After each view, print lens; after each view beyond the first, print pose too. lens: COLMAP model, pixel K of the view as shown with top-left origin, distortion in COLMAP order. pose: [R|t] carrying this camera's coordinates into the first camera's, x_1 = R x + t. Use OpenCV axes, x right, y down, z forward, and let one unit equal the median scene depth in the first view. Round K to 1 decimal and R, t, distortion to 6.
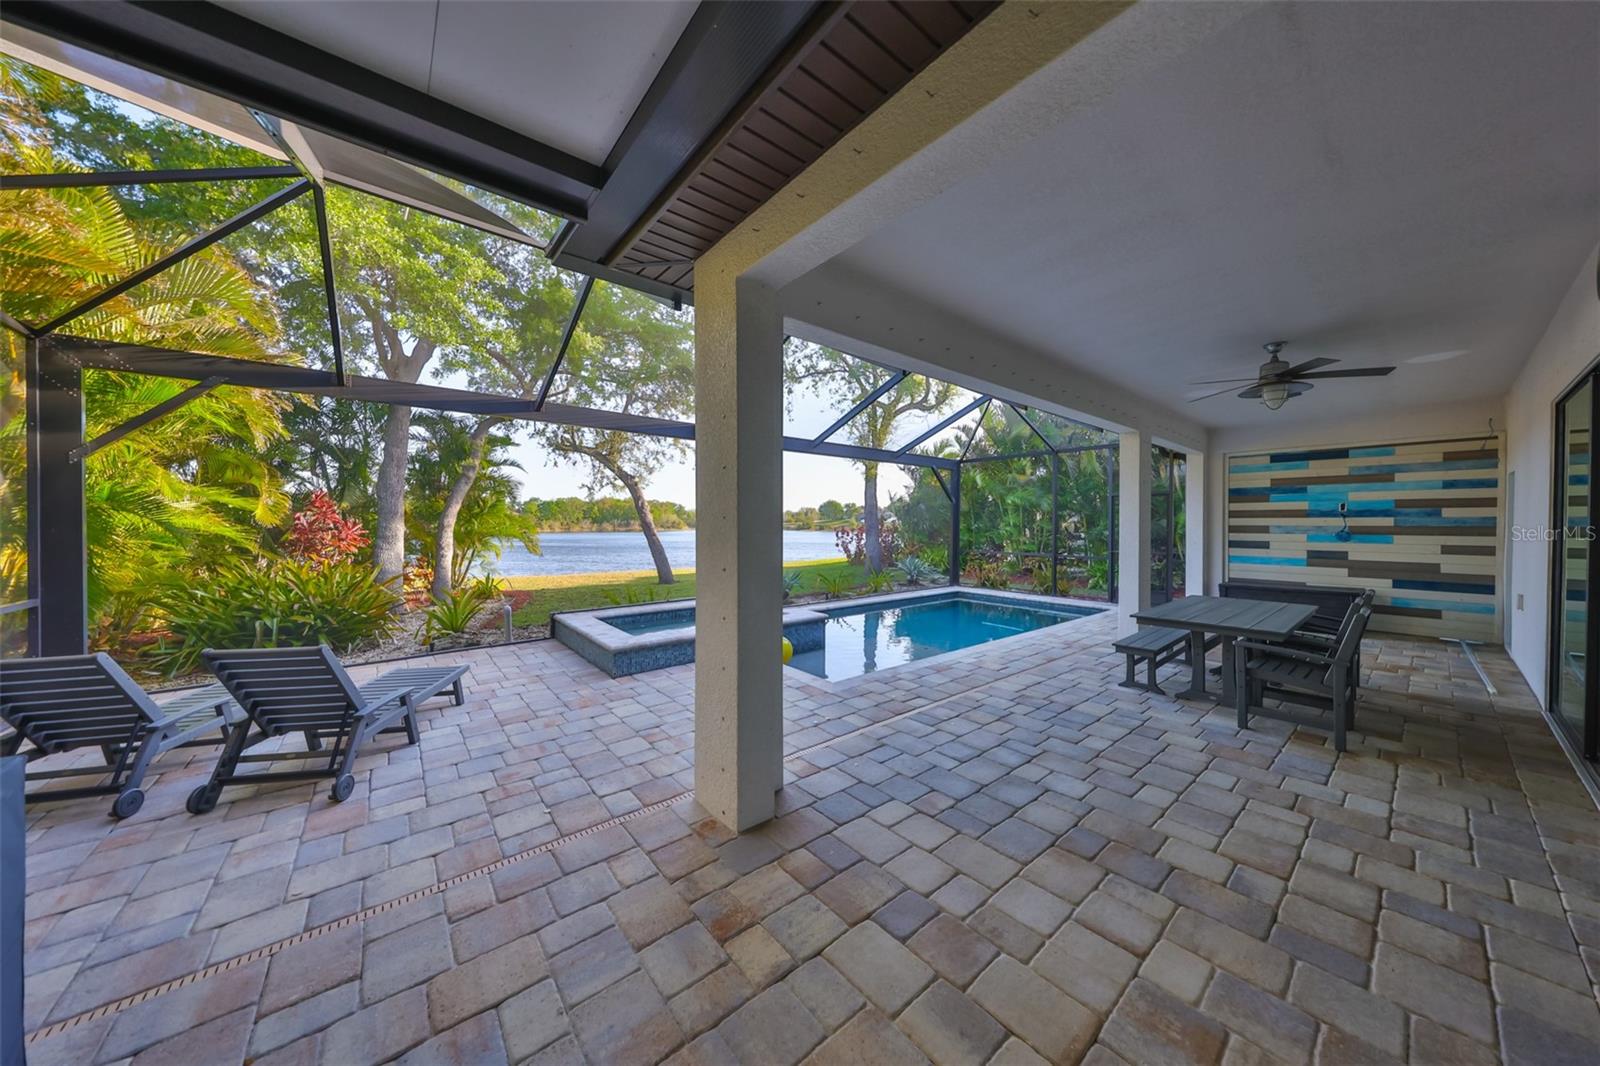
lens RADIAL K [[506.2, 0, 796.0], [0, 506.2, 527.6], [0, 0, 1]] dist [0.000455, -0.000160]
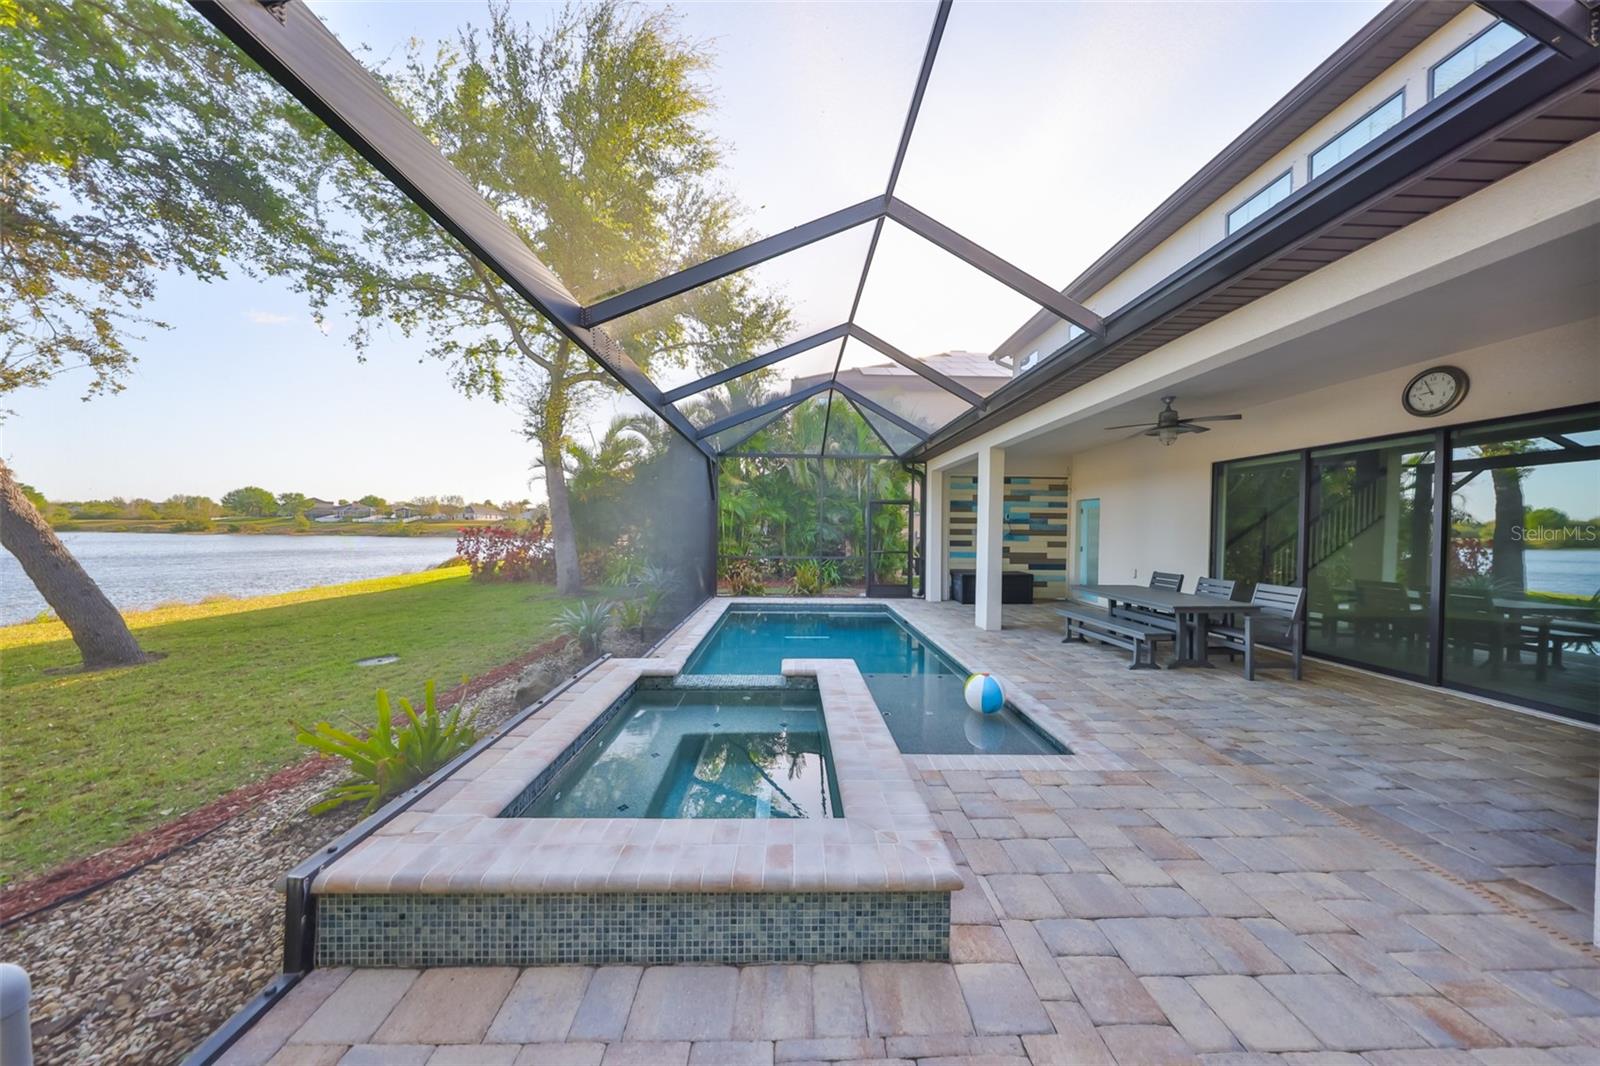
lens RADIAL K [[506.2, 0, 791.1], [0, 506.2, 542.1], [0, 0, 1]] dist [0.000455, -0.000160]
pose [[0.614164, -0.018060, 0.788972, -0.509369], [-0.002352, 0.999692, 0.024714, -0.002239], [-0.789175, -0.017034, 0.613932, 0.633654]]
